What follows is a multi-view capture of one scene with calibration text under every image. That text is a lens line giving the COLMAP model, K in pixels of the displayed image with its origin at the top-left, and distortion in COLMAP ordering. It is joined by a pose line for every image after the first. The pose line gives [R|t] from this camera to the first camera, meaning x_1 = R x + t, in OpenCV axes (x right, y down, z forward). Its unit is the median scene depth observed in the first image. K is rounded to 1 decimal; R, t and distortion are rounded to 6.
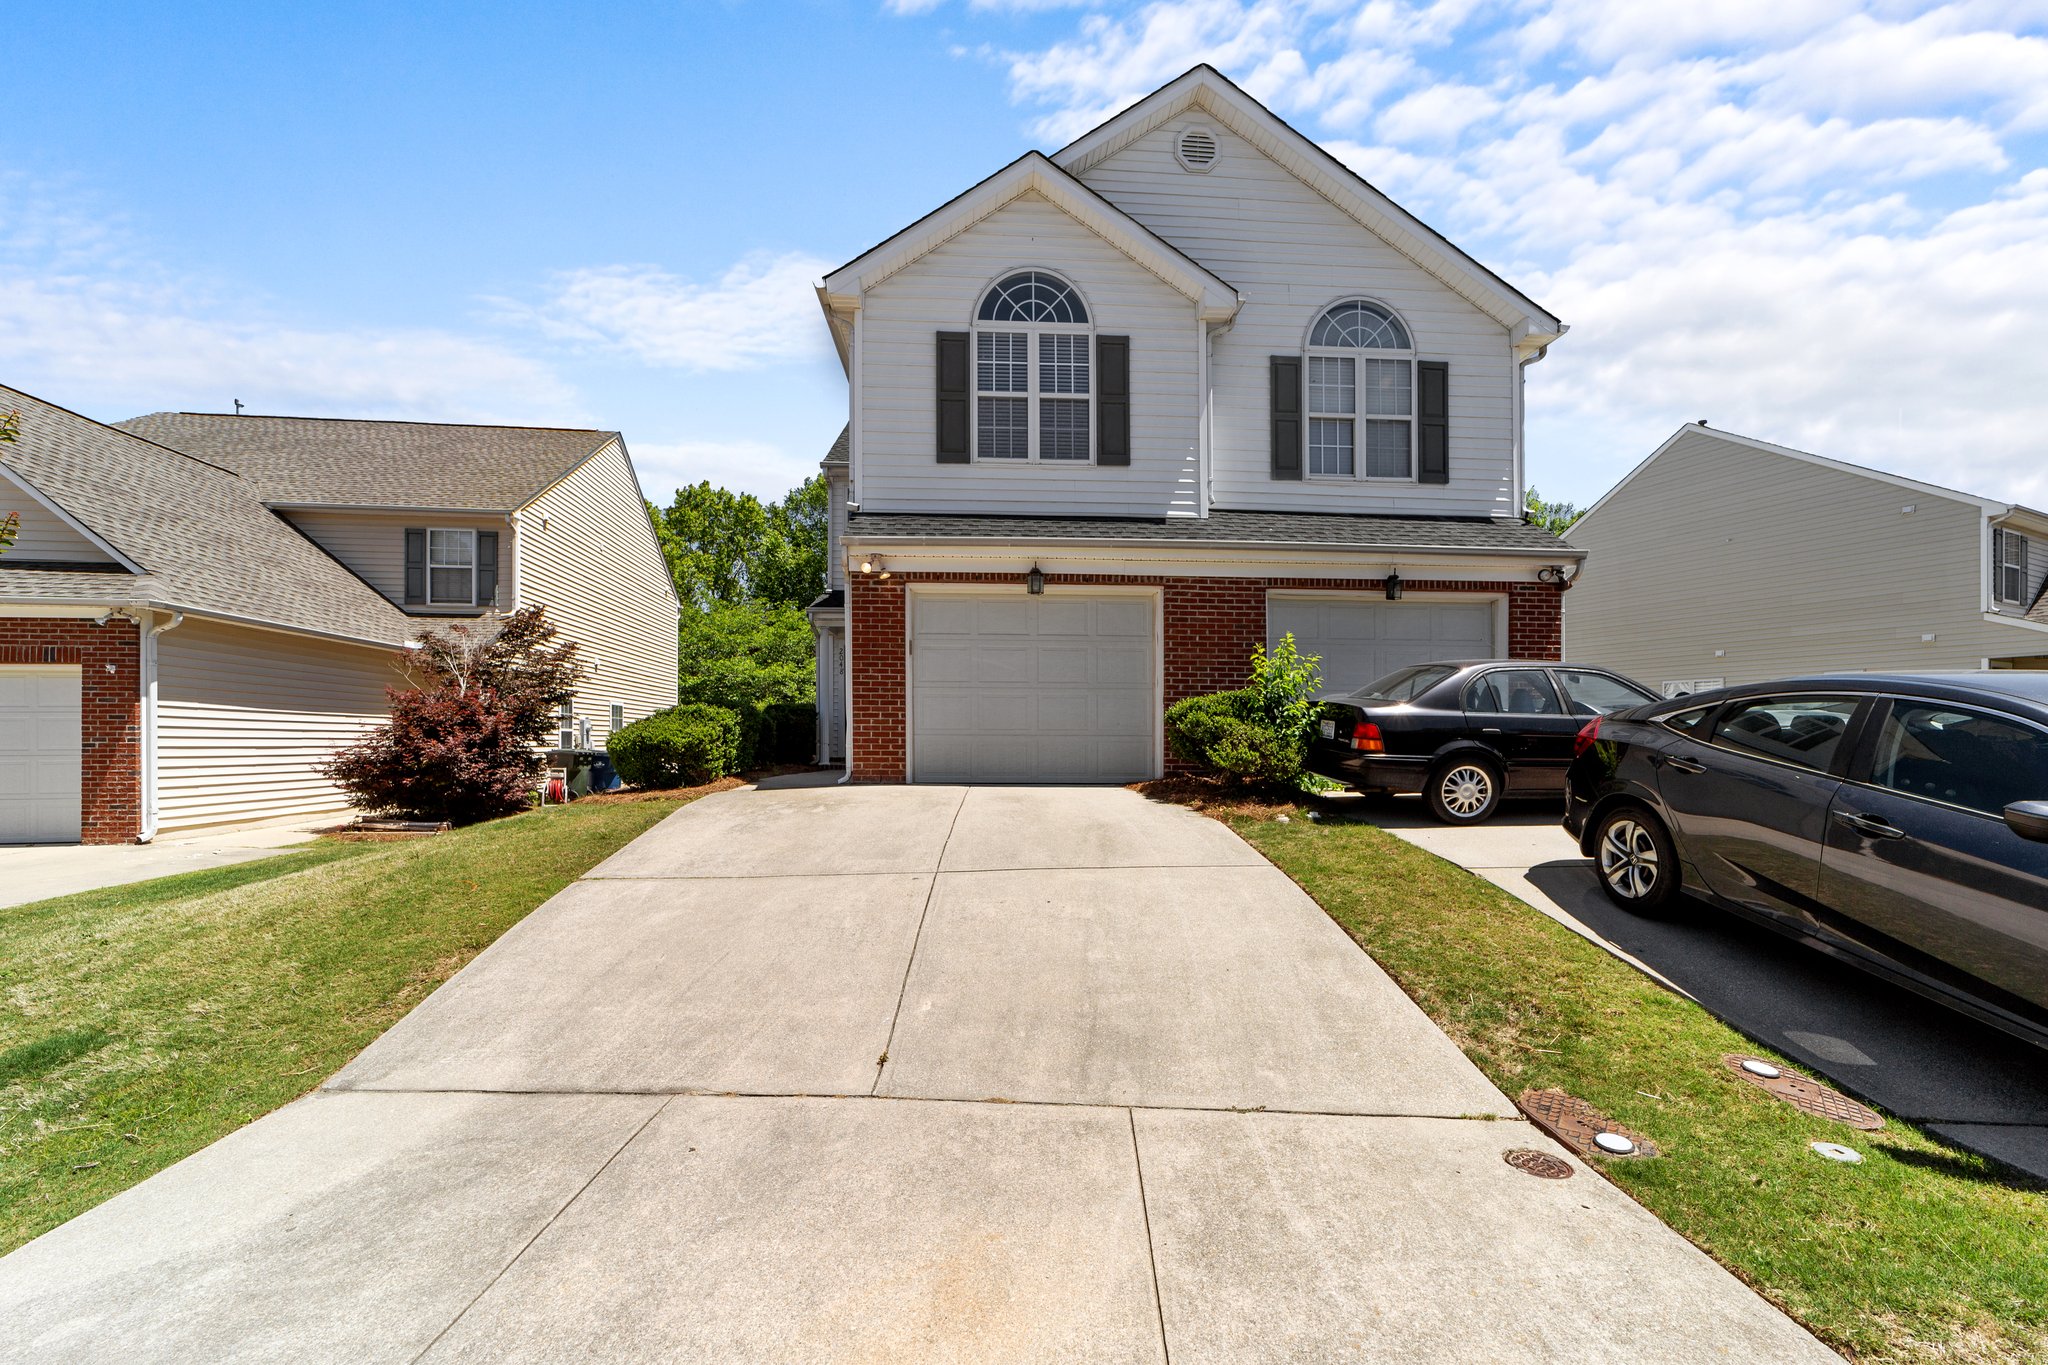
lens RADIAL K [[863.3, 0, 1024.0], [0, 863.3, 682.5], [0, 0, 1]] dist [-0.017715, 0.010547]
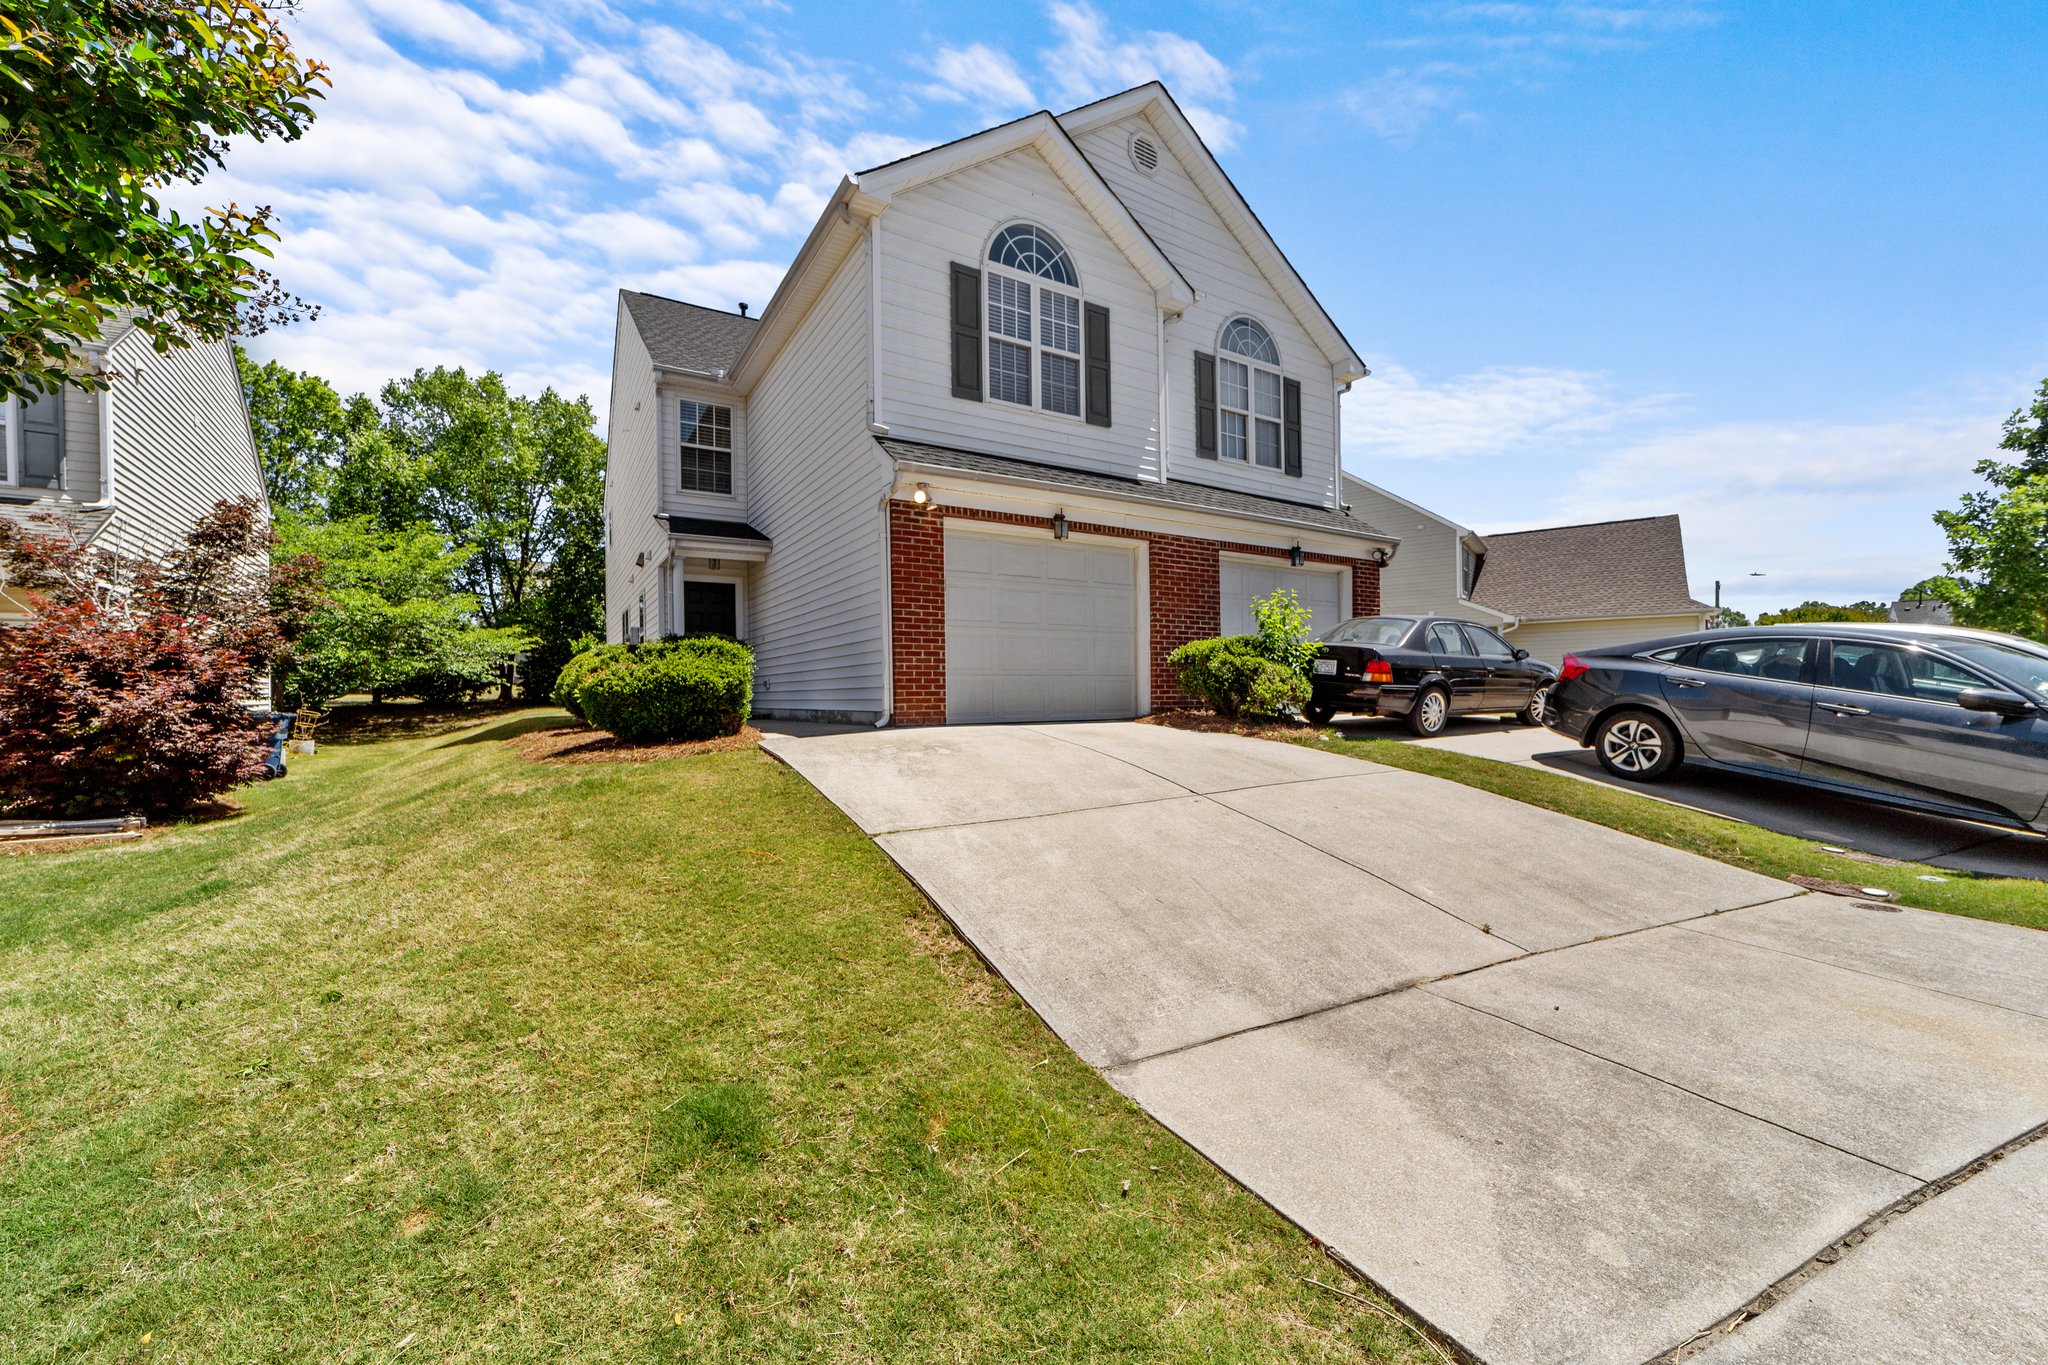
lens RADIAL K [[857.4, 0, 1015.6], [0, 857.4, 640.1], [0, 0, 1]] dist [-0.016382, 0.009845]
pose [[0.861759, 0.019105, 0.506958, -0.523868], [-0.018660, 0.999808, -0.005958, 0.024742], [-0.506975, -0.004325, 0.861950, 0.129017]]
